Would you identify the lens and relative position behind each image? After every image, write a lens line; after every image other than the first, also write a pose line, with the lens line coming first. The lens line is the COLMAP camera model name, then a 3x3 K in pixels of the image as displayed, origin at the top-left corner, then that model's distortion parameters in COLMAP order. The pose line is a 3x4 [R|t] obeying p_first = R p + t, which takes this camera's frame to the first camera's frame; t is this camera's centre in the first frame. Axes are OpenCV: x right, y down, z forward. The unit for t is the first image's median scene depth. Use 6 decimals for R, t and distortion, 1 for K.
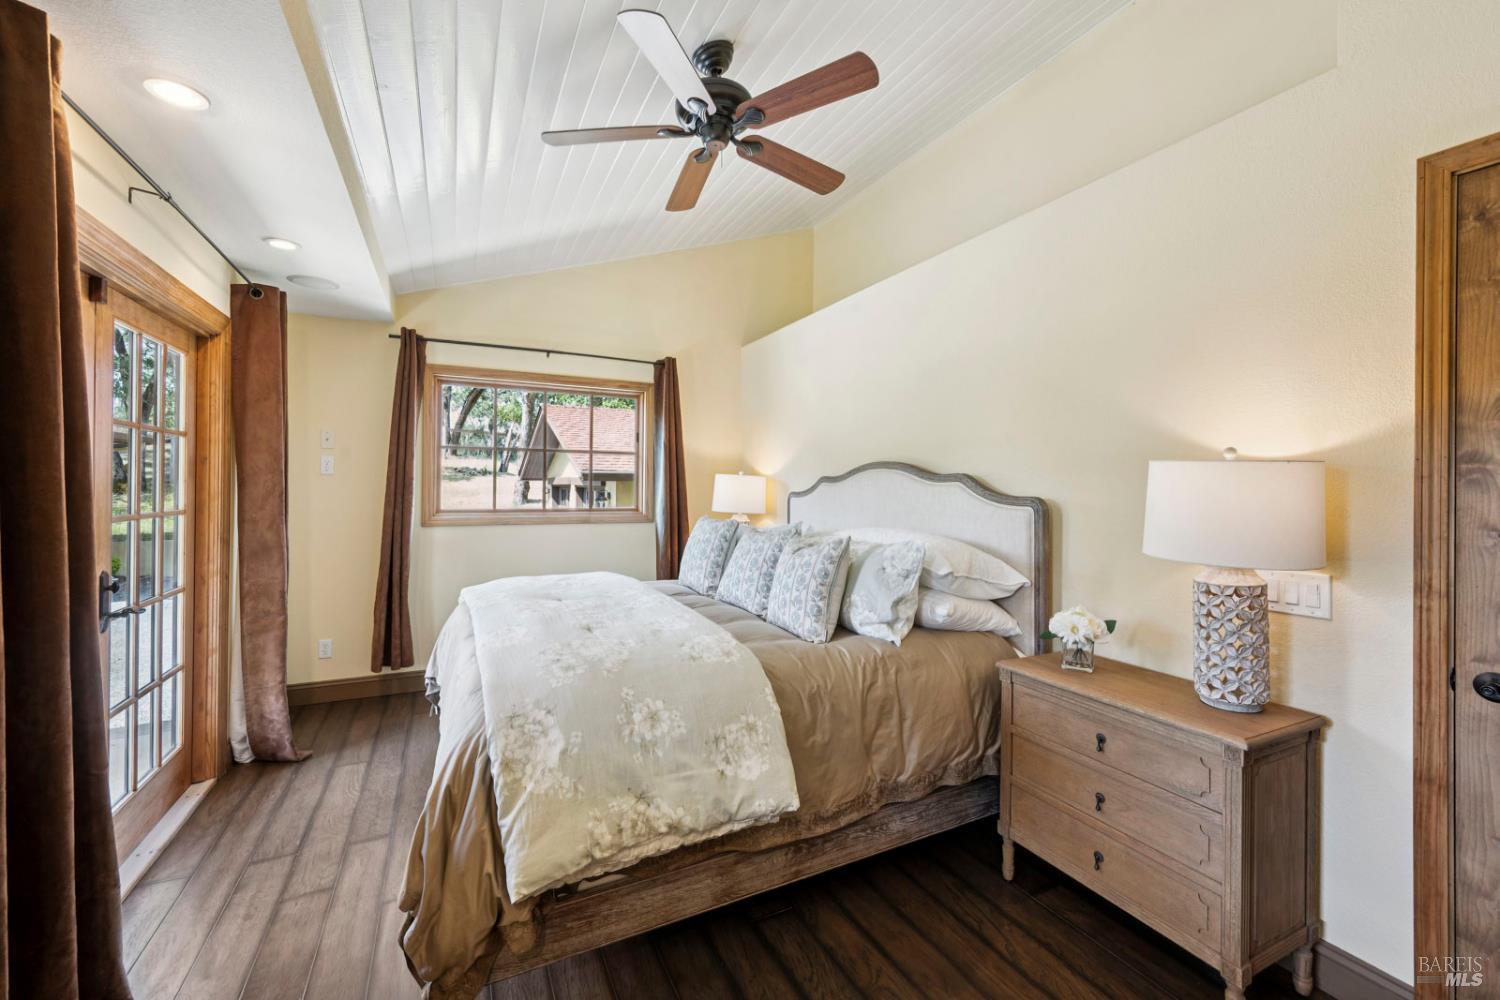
lens RADIAL K [[596.5, 0, 748.8], [0, 596.5, 490.5], [0, 0, 1]] dist [0.000099, 0.000023]
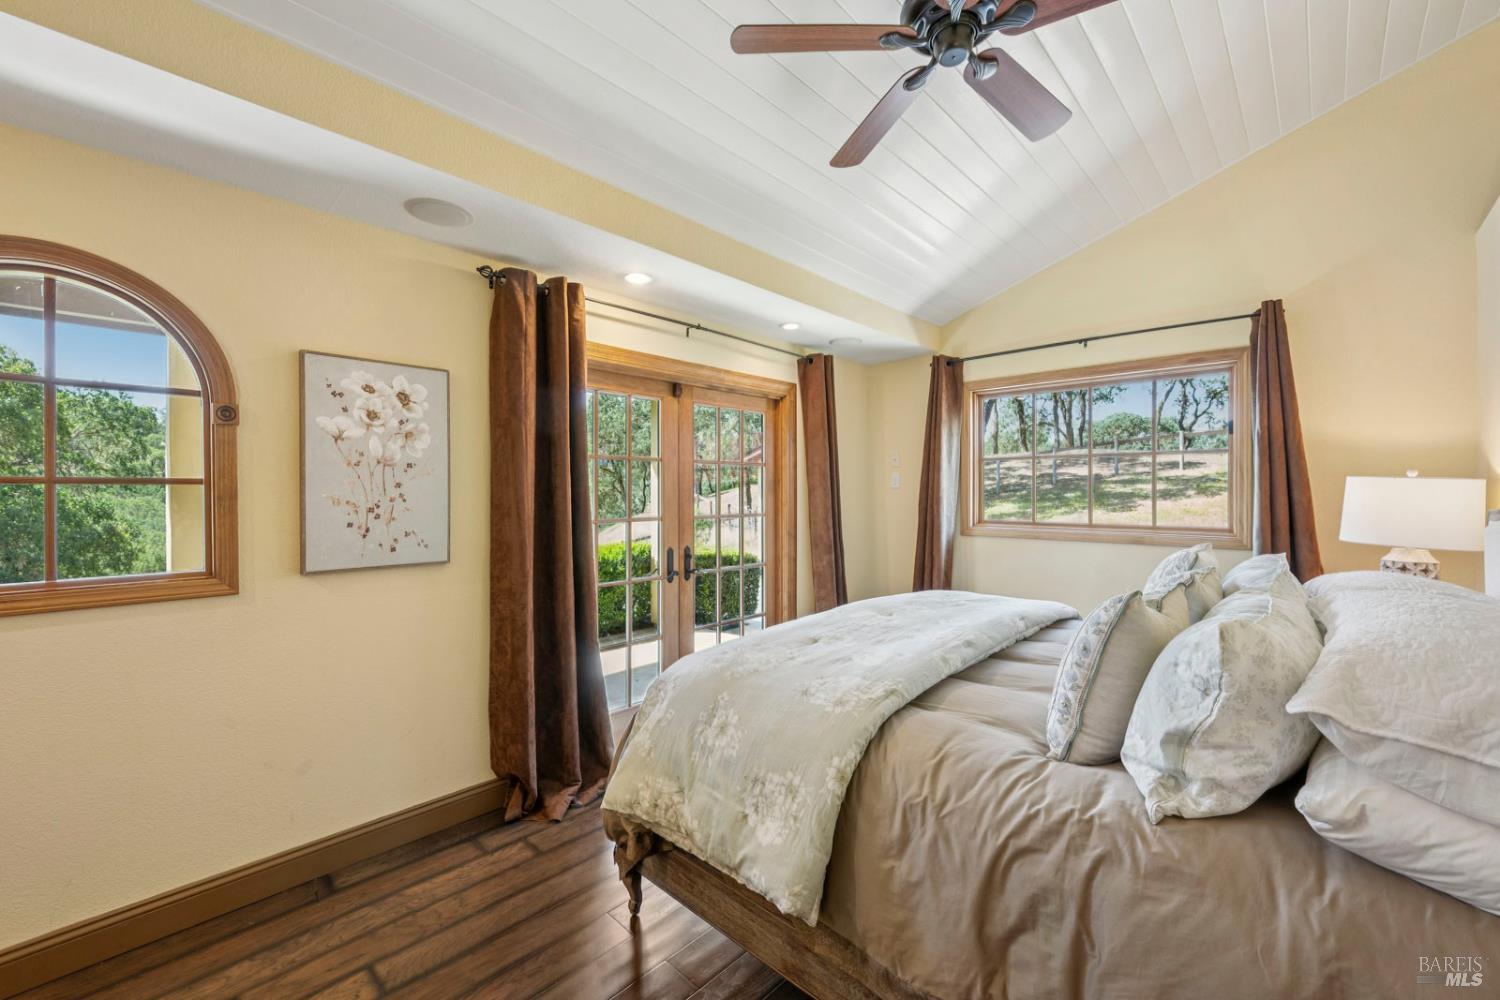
lens RADIAL K [[603.4, 0, 750.0], [0, 603.4, 500.0], [0, 0, 1]] dist [-0.000370, -0.000072]
pose [[0.340461, 0.000376, -0.940259, 0.493638], [-0.005394, 0.999984, -0.001553, -0.003228], [0.940243, 0.005601, 0.340457, 0.418260]]
